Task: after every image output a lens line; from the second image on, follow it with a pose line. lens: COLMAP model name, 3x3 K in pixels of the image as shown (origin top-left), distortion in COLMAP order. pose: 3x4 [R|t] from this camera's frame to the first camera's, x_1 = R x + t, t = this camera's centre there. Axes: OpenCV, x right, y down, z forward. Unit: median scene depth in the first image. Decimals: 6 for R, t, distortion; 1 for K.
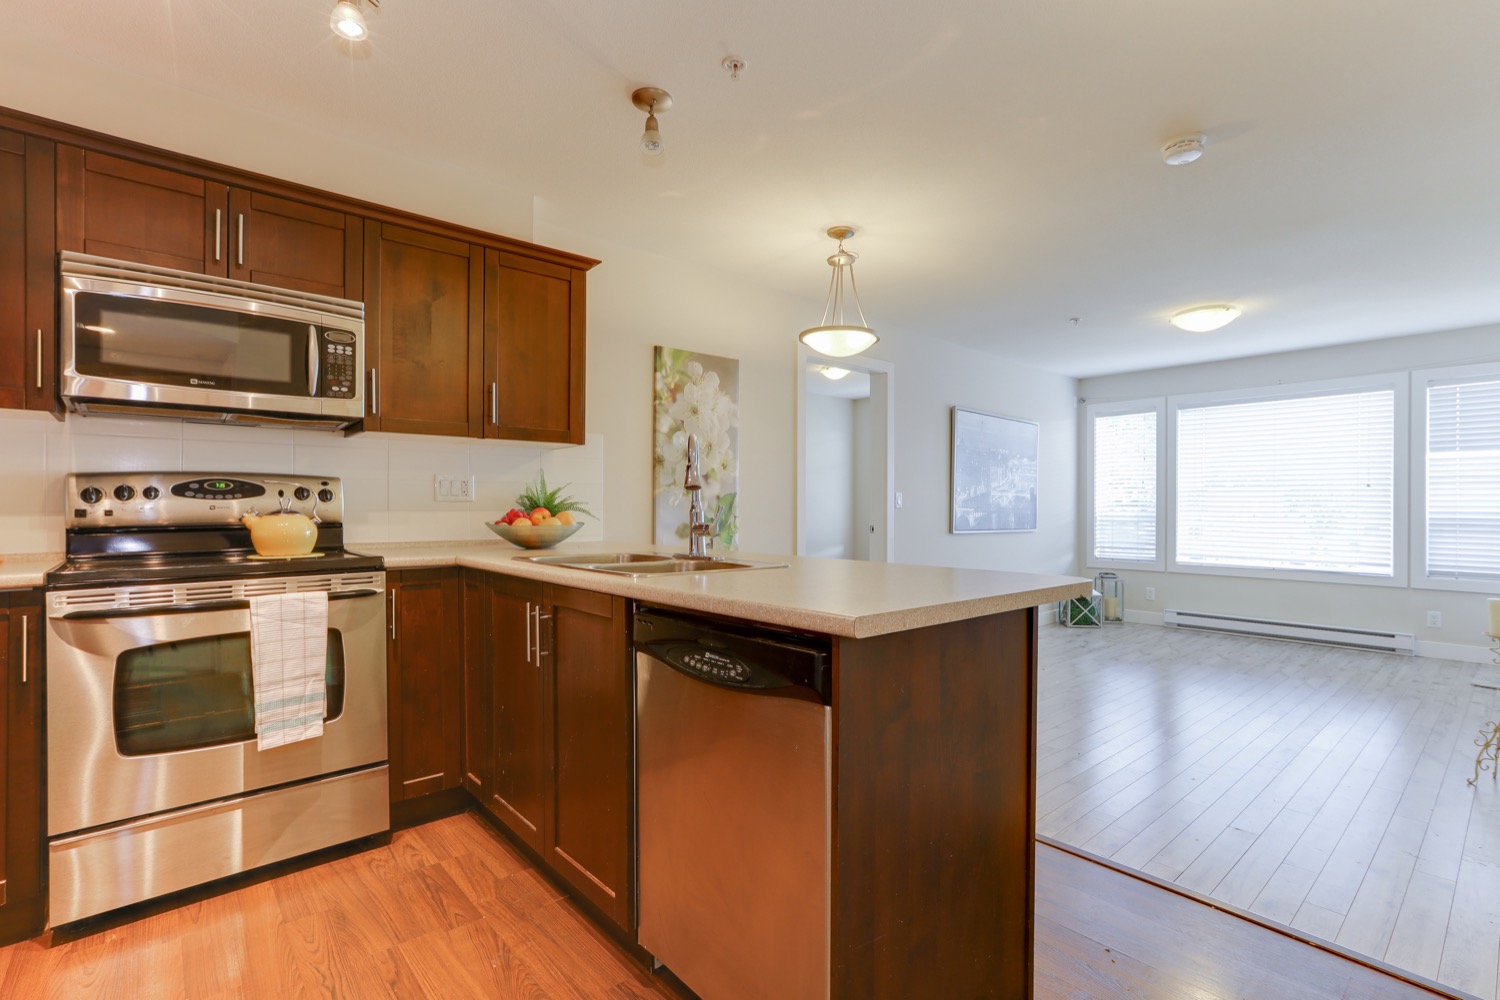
lens RADIAL K [[694.4, 0, 755.8], [0, 694.4, 505.9], [0, 0, 1]] dist [-0.038683, 0.023597]
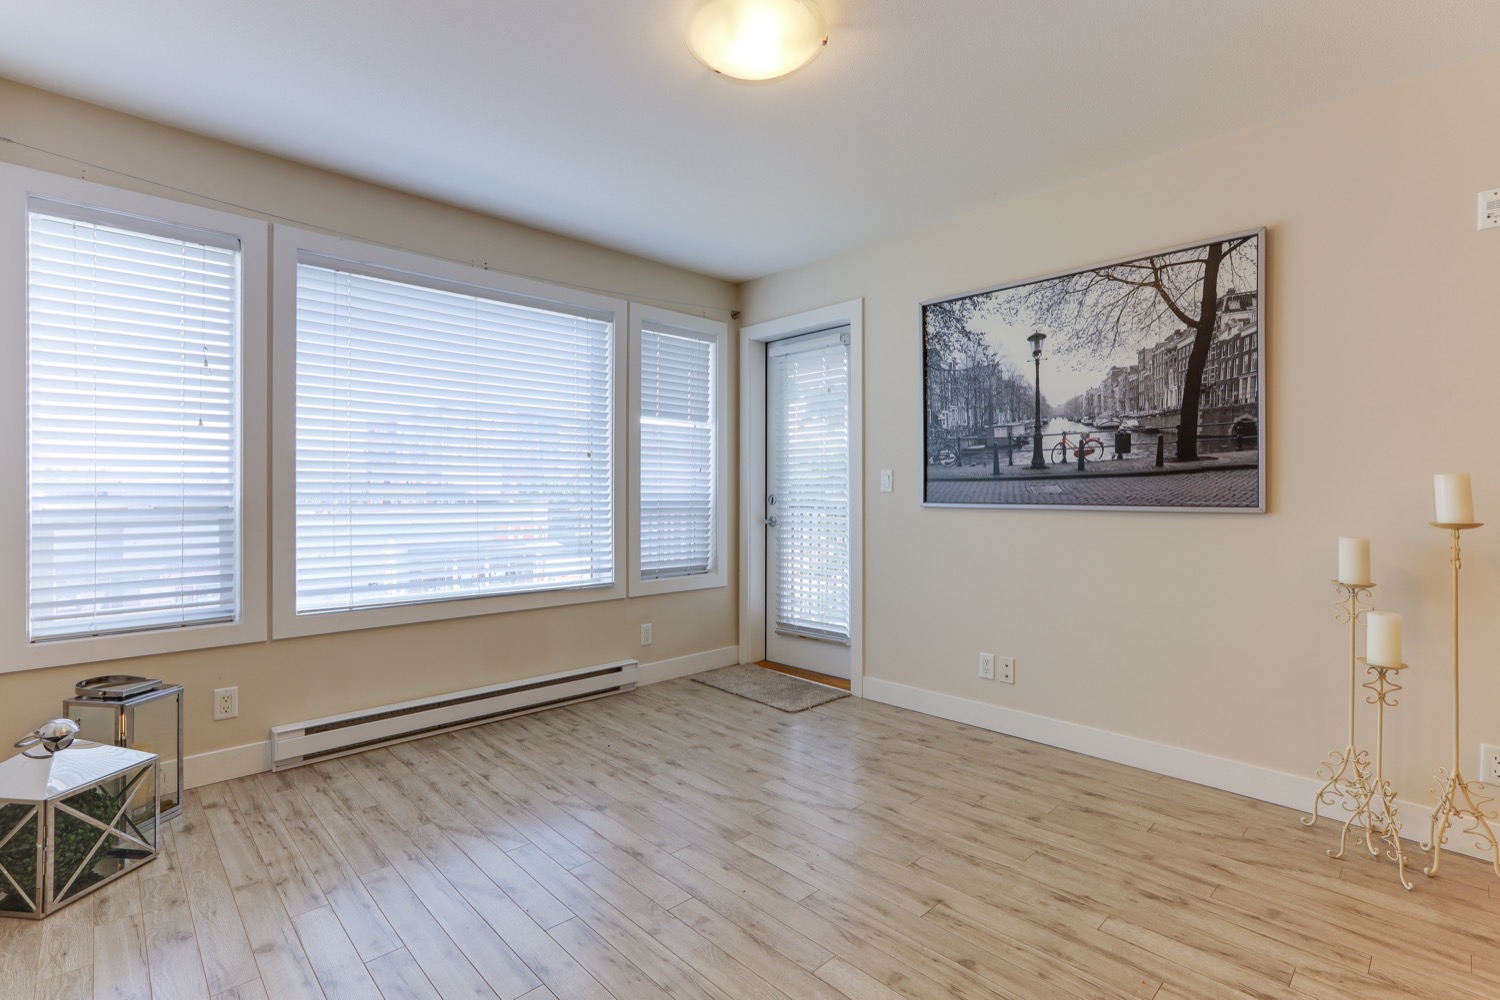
lens RADIAL K [[699.4, 0, 761.2], [0, 699.4, 490.4], [0, 0, 1]] dist [-0.031268, 0.016579]
pose [[-0.048942, -0.003101, 0.998797, 0.382173], [-0.004159, 0.999987, 0.002901, 0.004883], [-0.998793, -0.004012, -0.048955, 1.712742]]
